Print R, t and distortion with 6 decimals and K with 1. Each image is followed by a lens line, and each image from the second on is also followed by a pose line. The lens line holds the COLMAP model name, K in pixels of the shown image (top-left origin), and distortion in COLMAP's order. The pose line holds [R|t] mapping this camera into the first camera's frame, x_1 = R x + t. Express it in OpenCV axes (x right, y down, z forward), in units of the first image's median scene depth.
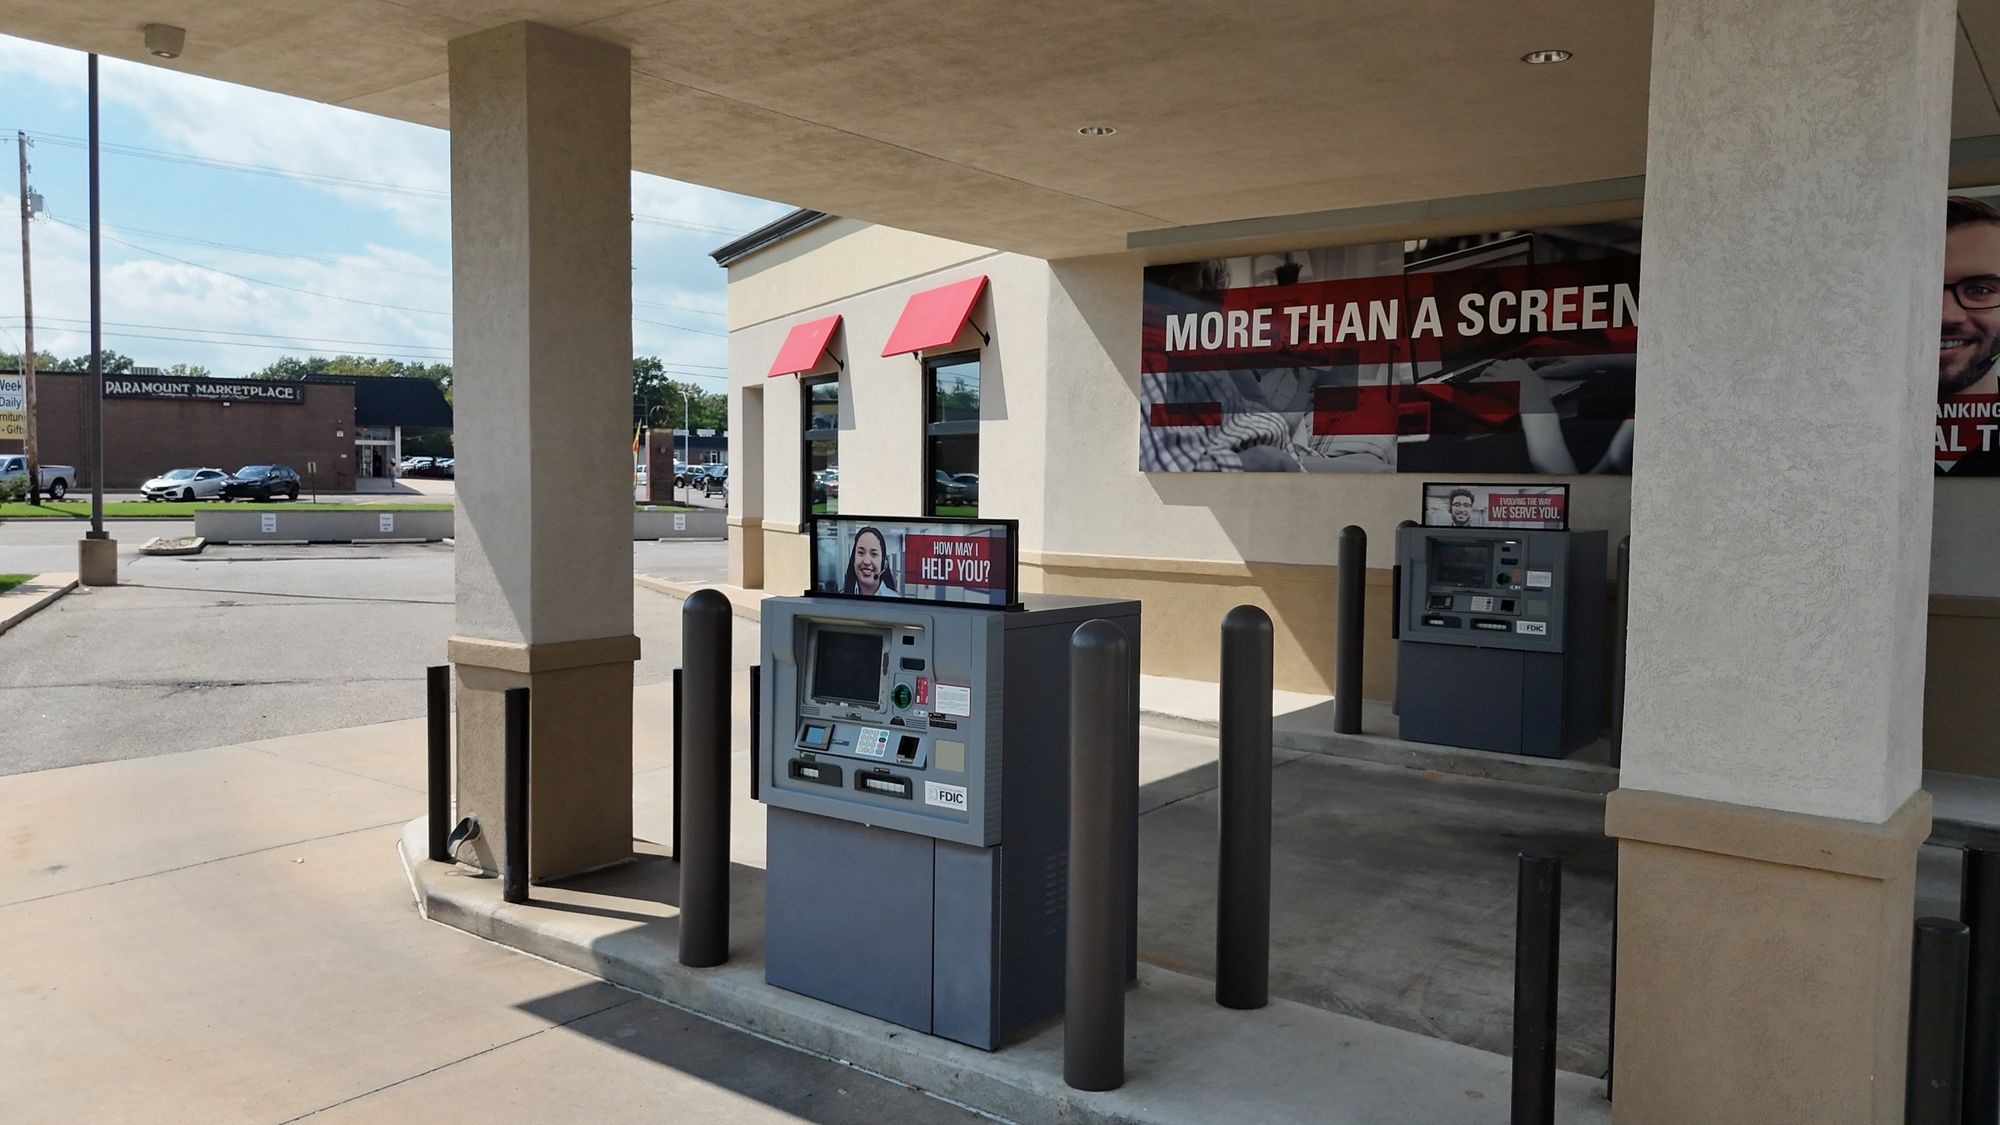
lens RADIAL K [[1471.2, 0, 1000.0], [0, 1471.2, 562.5], [0, 0, 1]] dist [0.083349, -0.089206]
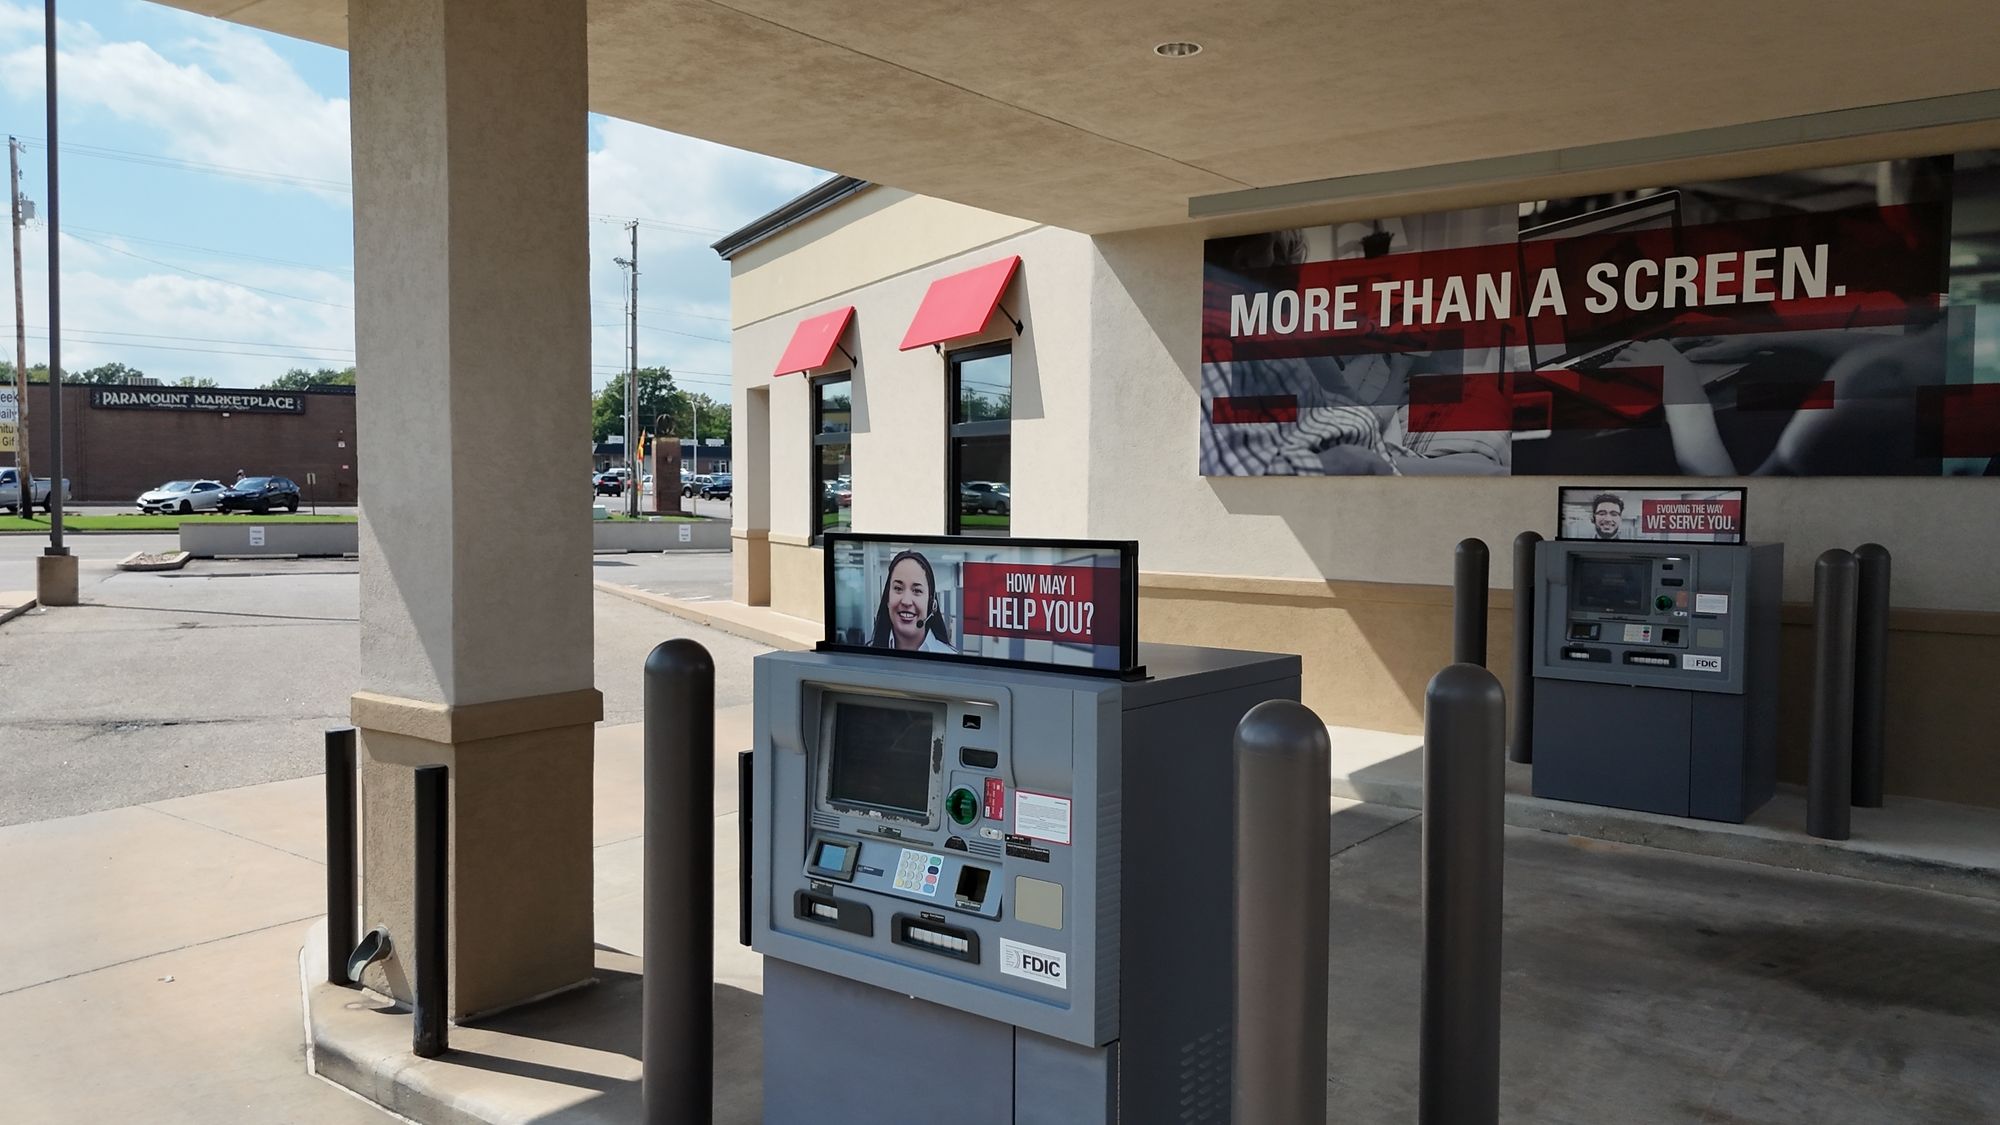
lens RADIAL K [[1471.2, 0, 1000.0], [0, 1471.2, 562.5], [0, 0, 1]] dist [0.083349, -0.089206]
pose [[0.999971, -0.004306, -0.006356, -0.022750], [0.004269, 0.999974, -0.005747, -0.008008], [0.006381, 0.005720, 0.999963, 0.166757]]
